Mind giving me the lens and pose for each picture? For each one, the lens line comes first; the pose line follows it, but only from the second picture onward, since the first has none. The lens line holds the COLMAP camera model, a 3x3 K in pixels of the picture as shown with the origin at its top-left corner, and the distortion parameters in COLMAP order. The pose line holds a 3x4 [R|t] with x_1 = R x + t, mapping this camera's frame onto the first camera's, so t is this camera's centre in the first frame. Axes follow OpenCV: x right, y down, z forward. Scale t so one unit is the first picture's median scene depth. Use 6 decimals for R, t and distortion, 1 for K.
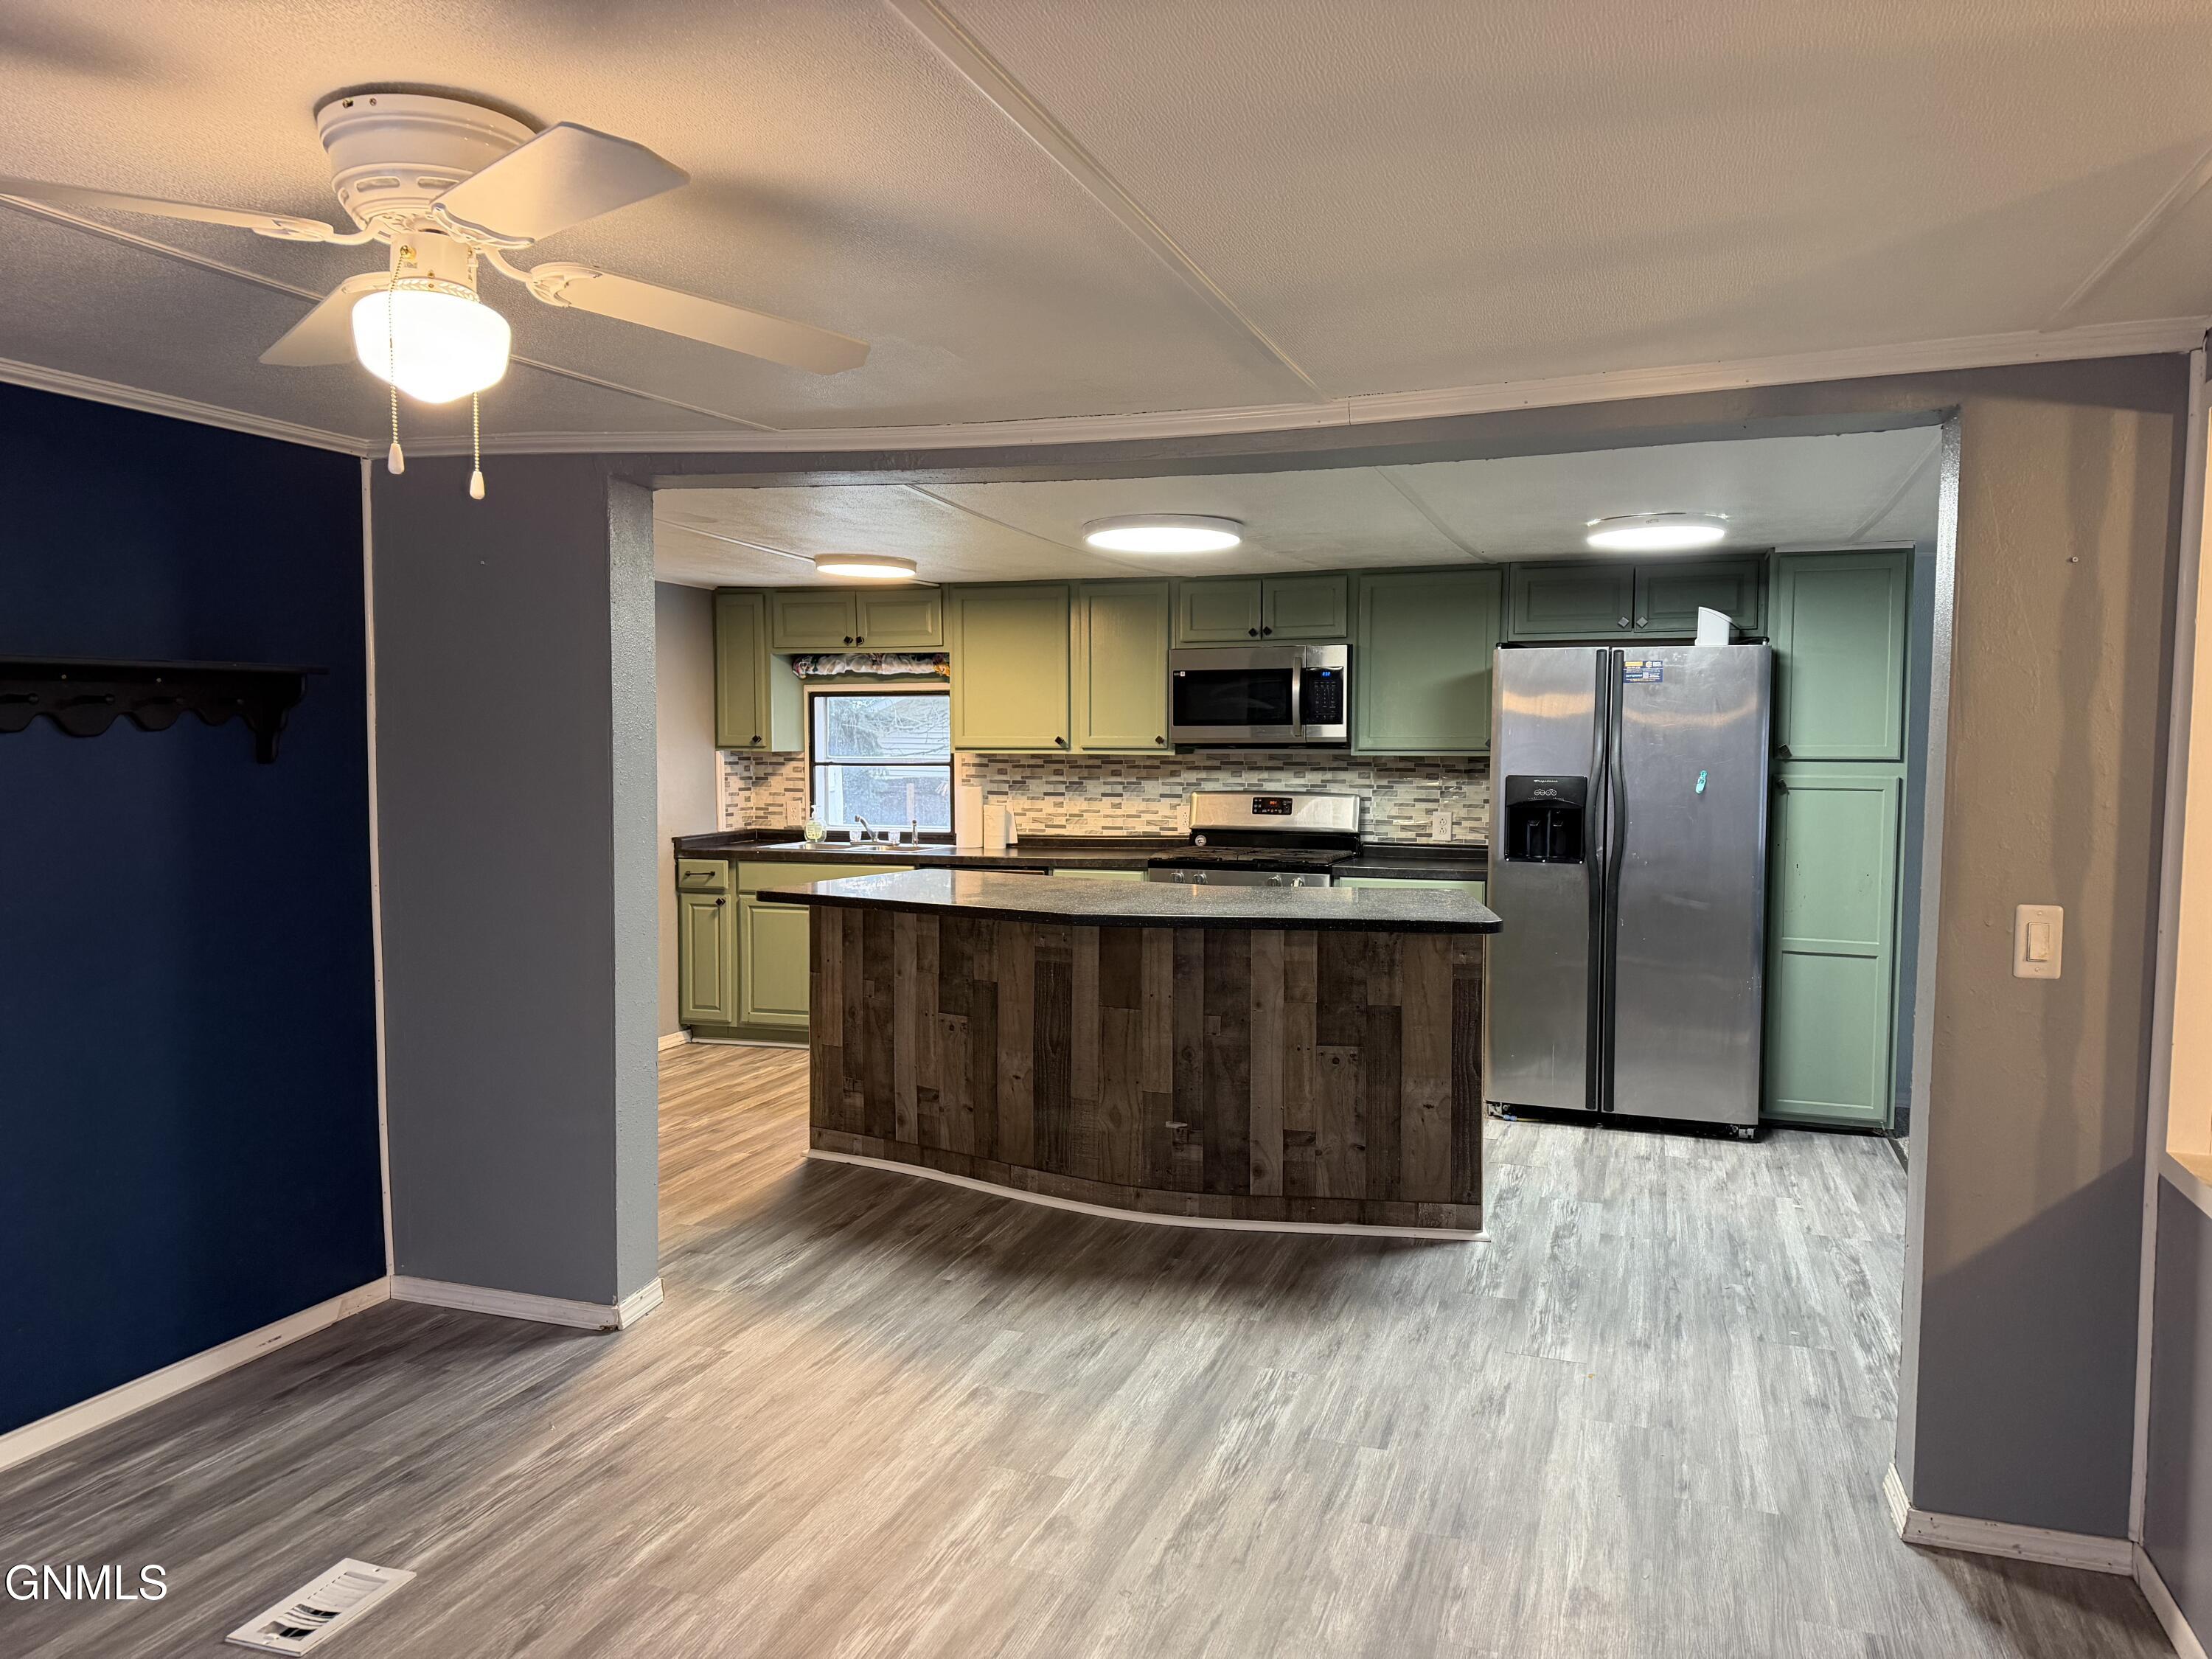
lens RADIAL K [[1540.0, 0, 1101.5], [0, 1540.0, 794.5], [0, 0, 1]] dist [0.062205, -0.073634]
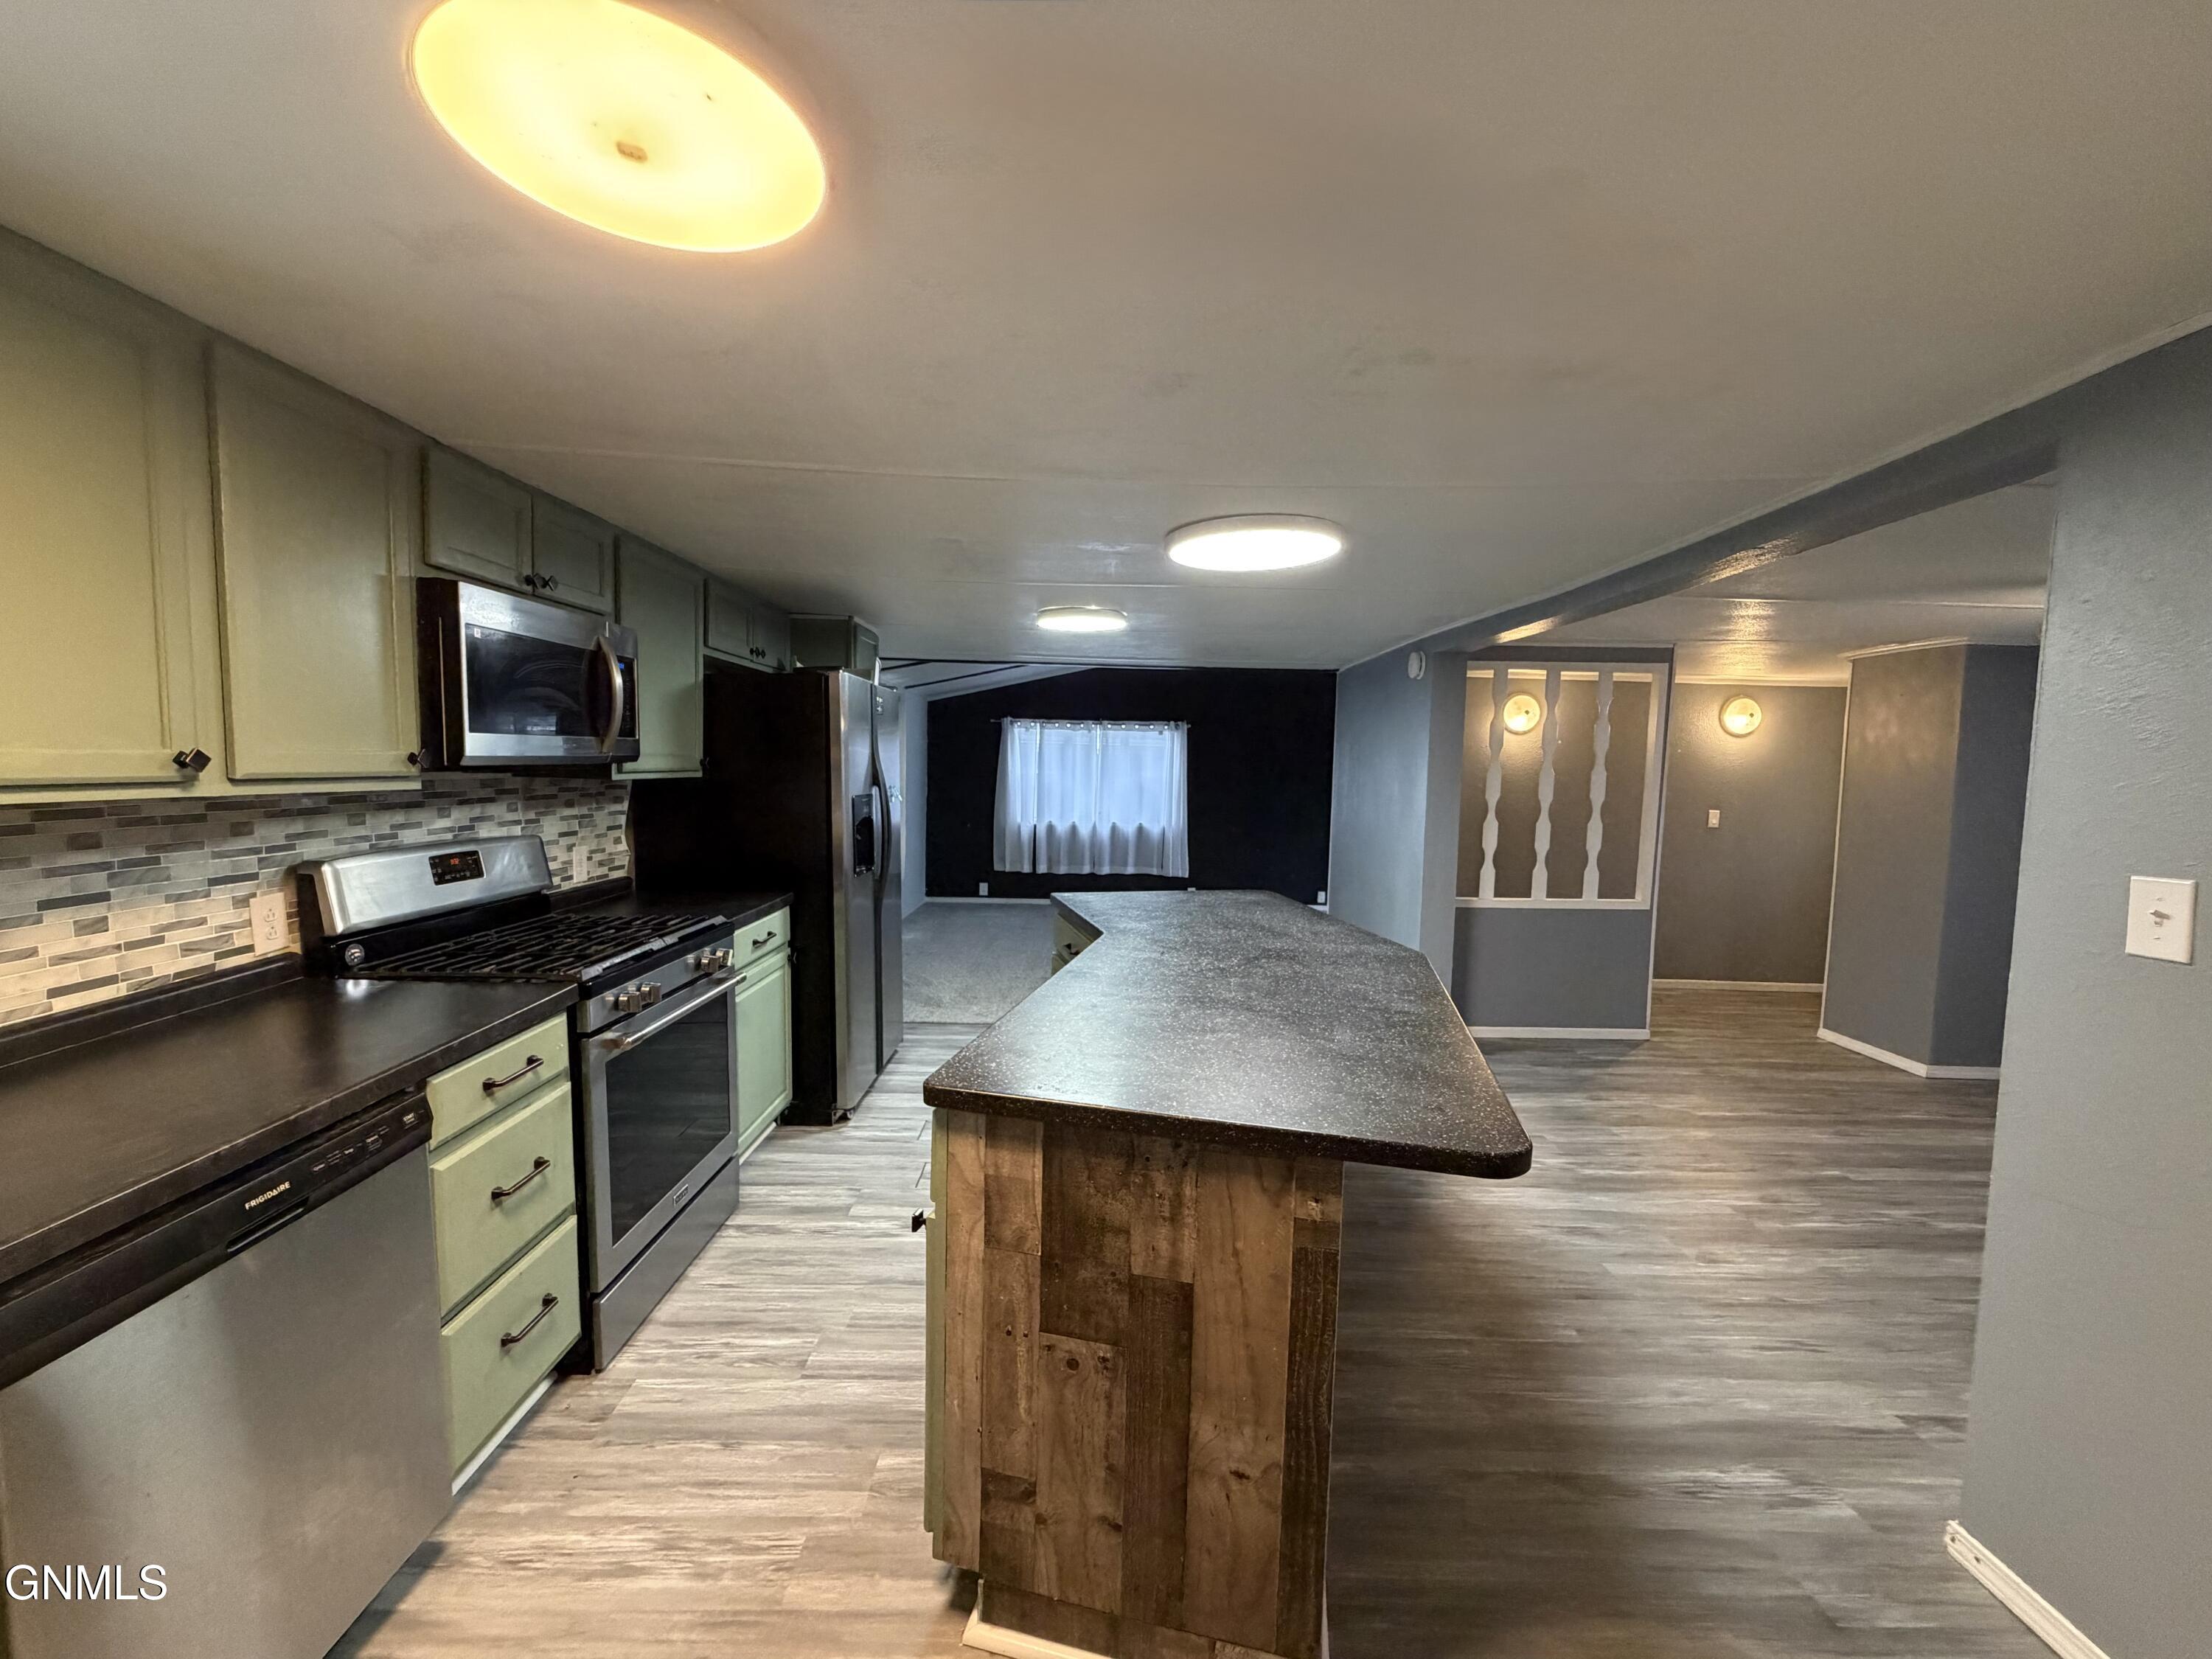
lens RADIAL K [[880.2, 0, 1102.1], [0, 880.2, 827.5], [0, 0, 1]] dist [-0.000414, 0.000639]
pose [[-0.343990, -0.079687, 0.935586, -0.454184], [0.013513, 0.995869, 0.089790, -0.054289], [-0.938876, 0.043529, -0.341492, 1.344801]]
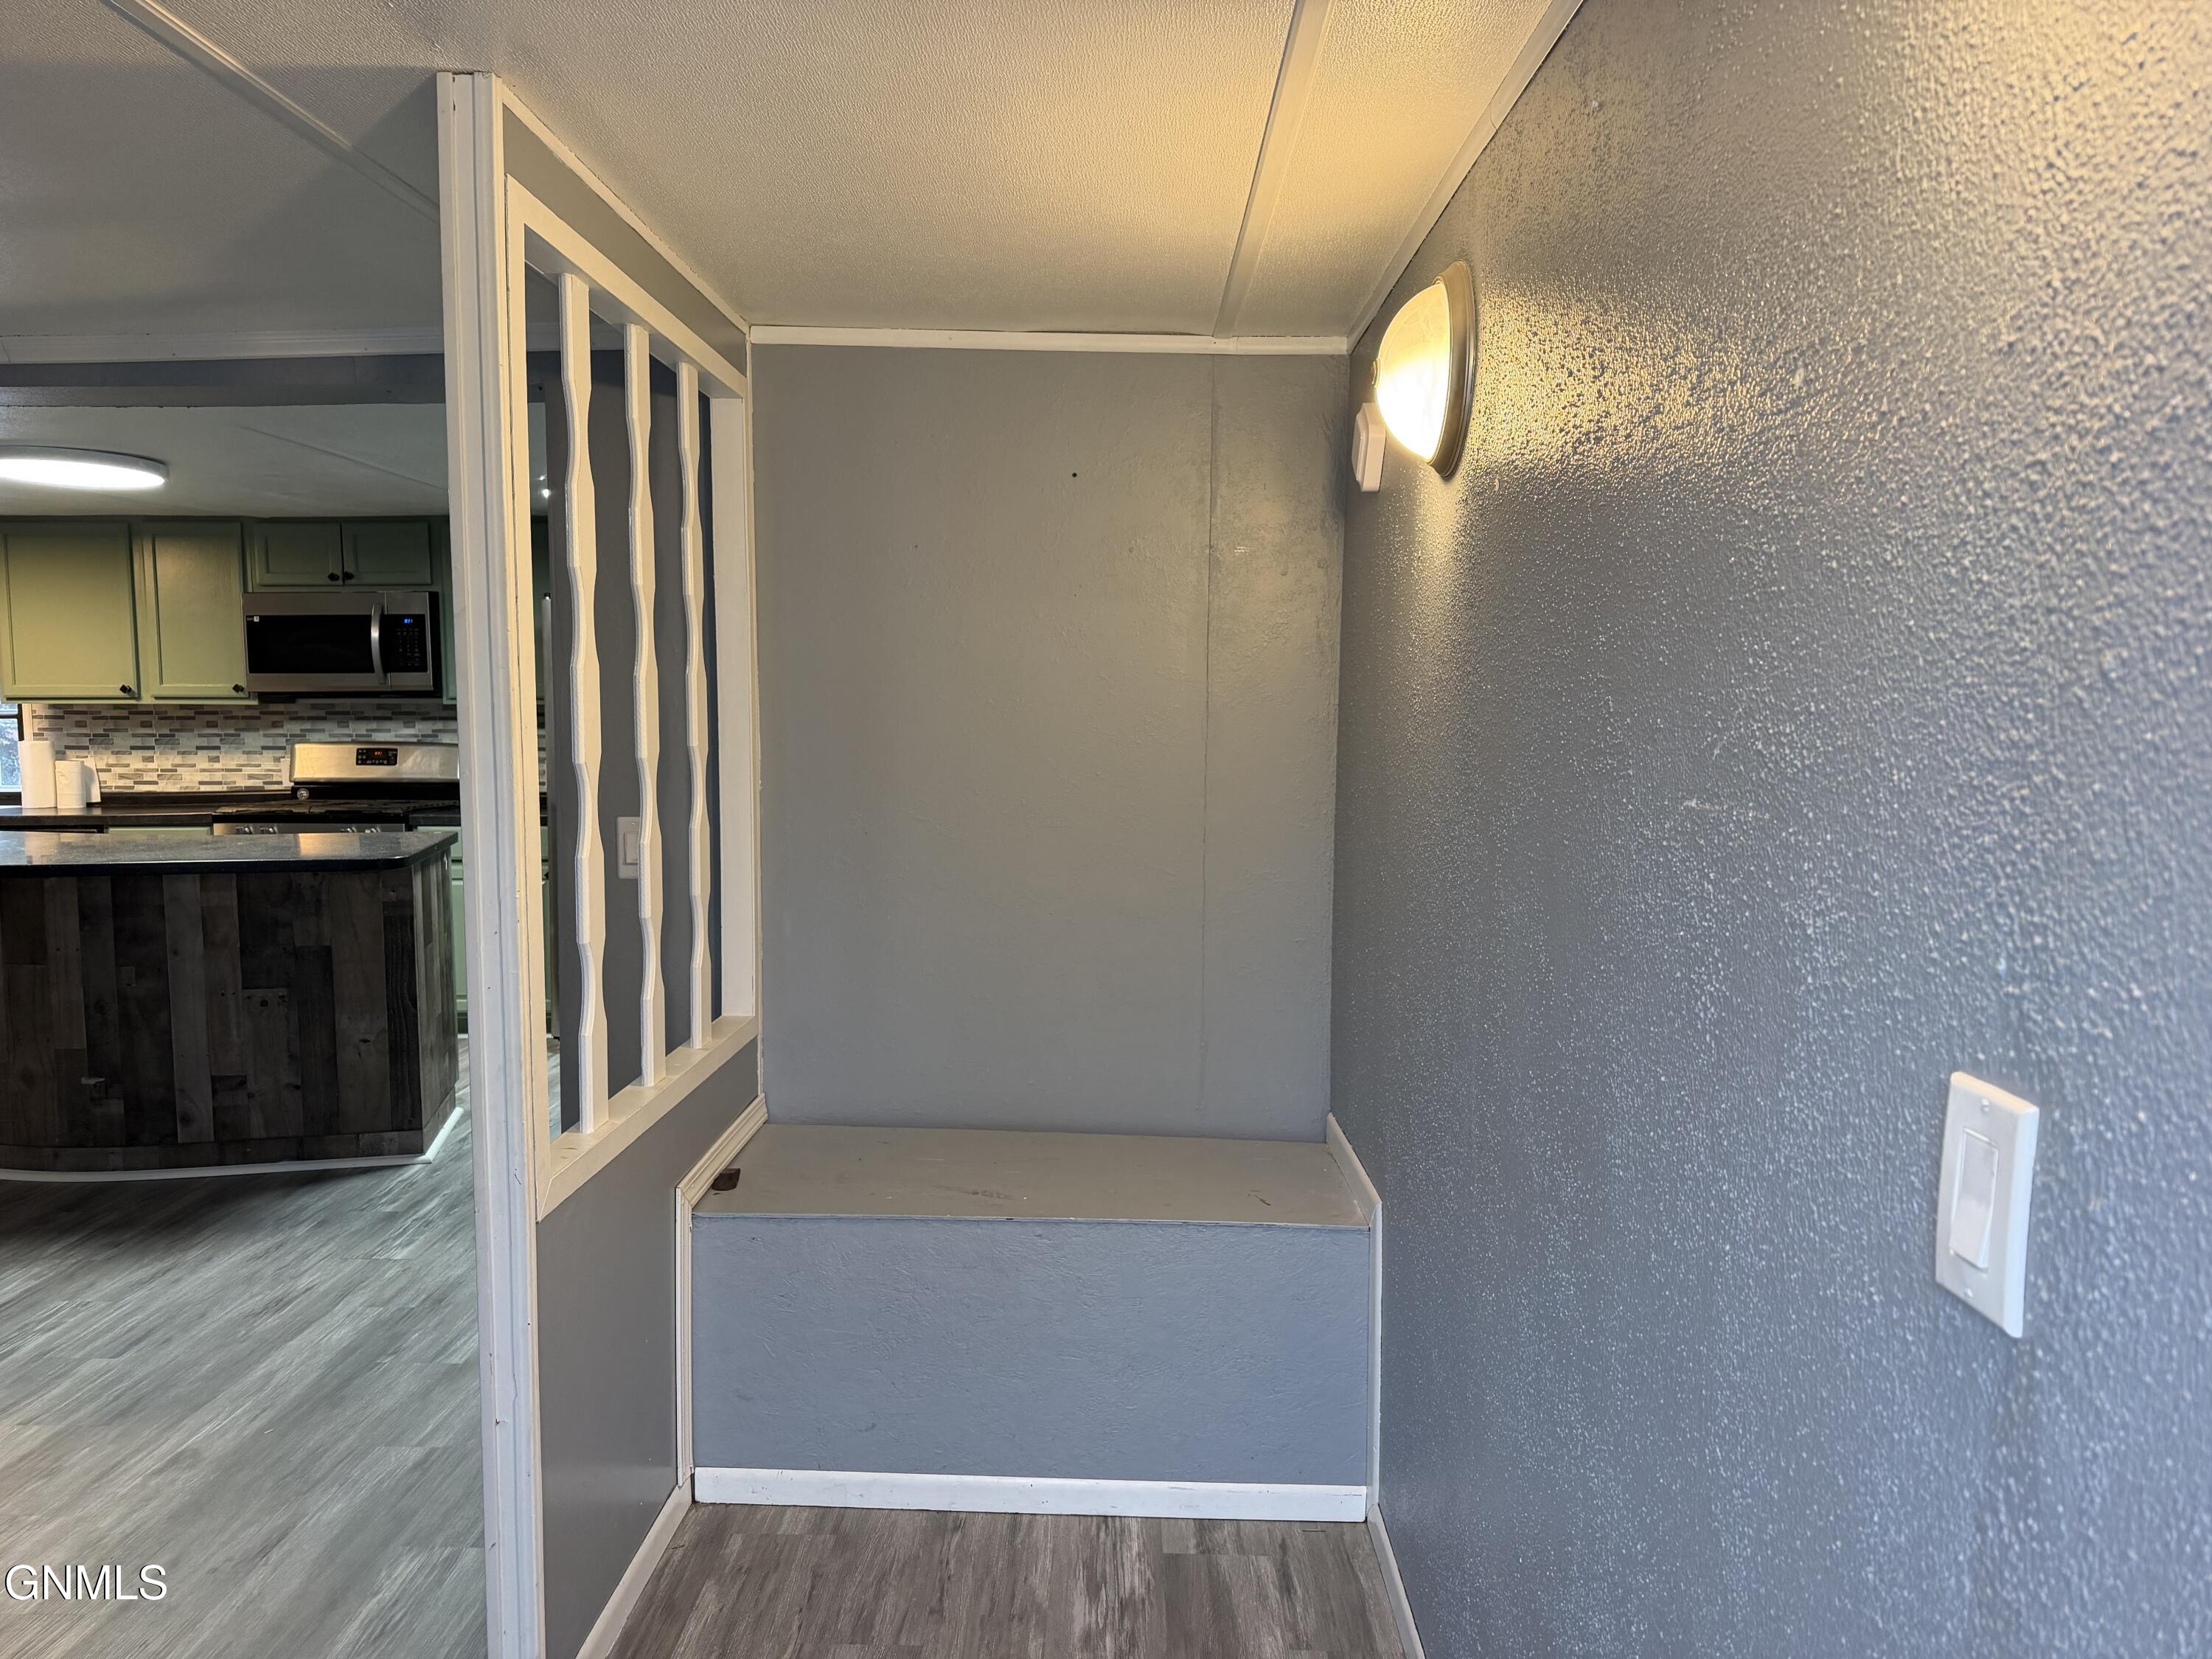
lens RADIAL K [[1540.0, 0, 1099.2], [0, 1540.0, 839.4], [0, 0, 1]] dist [0.062205, -0.073634]
pose [[0.945280, -0.030185, 0.324861, 0.339318], [0.012572, 0.998341, 0.056181, 0.015307], [-0.326018, -0.049022, 0.944092, -0.133026]]
